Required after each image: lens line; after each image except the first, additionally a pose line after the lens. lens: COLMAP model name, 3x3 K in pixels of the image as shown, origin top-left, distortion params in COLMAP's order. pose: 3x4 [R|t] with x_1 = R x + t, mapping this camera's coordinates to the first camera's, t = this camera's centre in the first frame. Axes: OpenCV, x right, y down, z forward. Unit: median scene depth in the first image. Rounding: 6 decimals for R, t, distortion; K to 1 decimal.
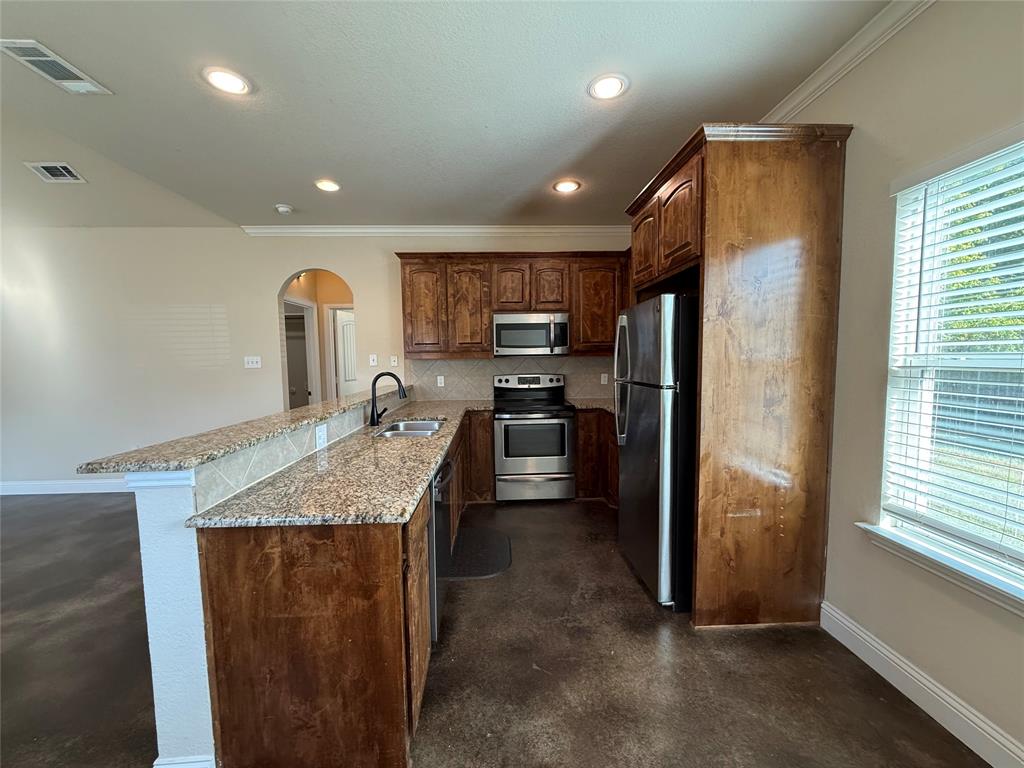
lens RADIAL K [[408.4, 0, 510.7], [0, 408.4, 385.9], [0, 0, 1]] dist [0.001853, -0.000332]
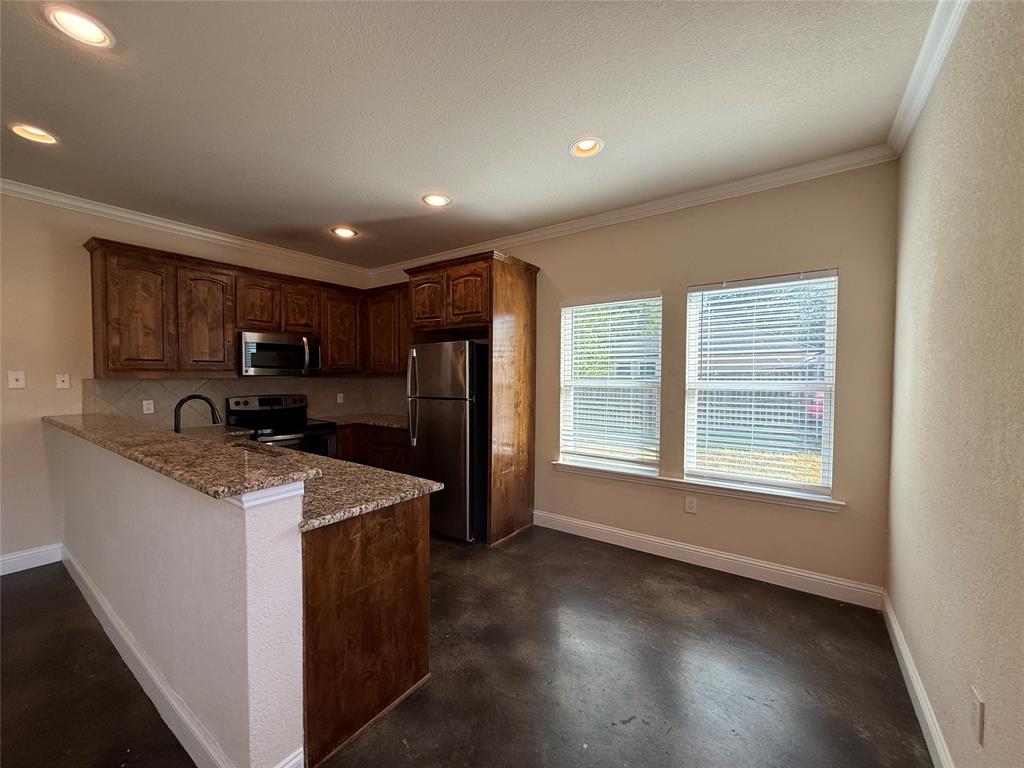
lens RADIAL K [[408.4, 0, 510.5], [0, 408.4, 385.9], [0, 0, 1]] dist [0.001853, -0.000332]
pose [[0.612186, -0.005334, 0.790696, -0.790464], [0.044206, 0.998644, -0.027489, 0.001714], [-0.789477, 0.051782, 0.611591, -0.093499]]
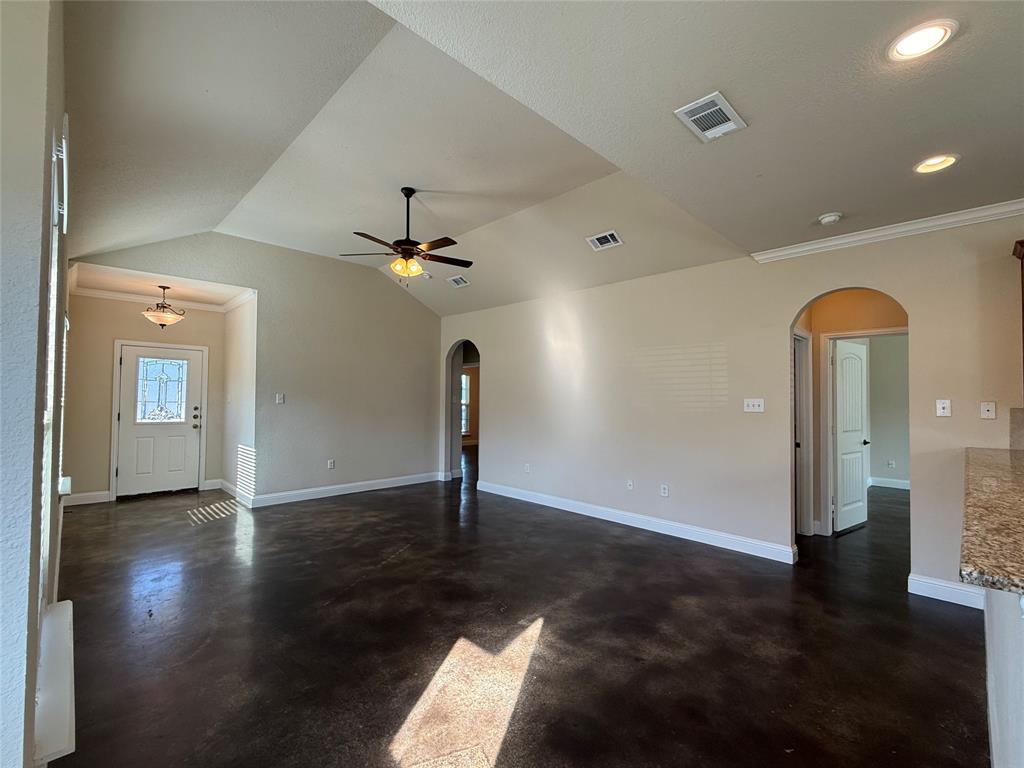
lens RADIAL K [[448.6, 0, 514.3], [0, 448.6, 386.9], [0, 0, 1]] dist [0.002254, -0.000409]
pose [[0.676453, 0.003288, -0.736478, -0.572162], [-0.071073, 0.995614, -0.060835, -0.005129], [0.733048, 0.093496, 0.673720, -0.045778]]
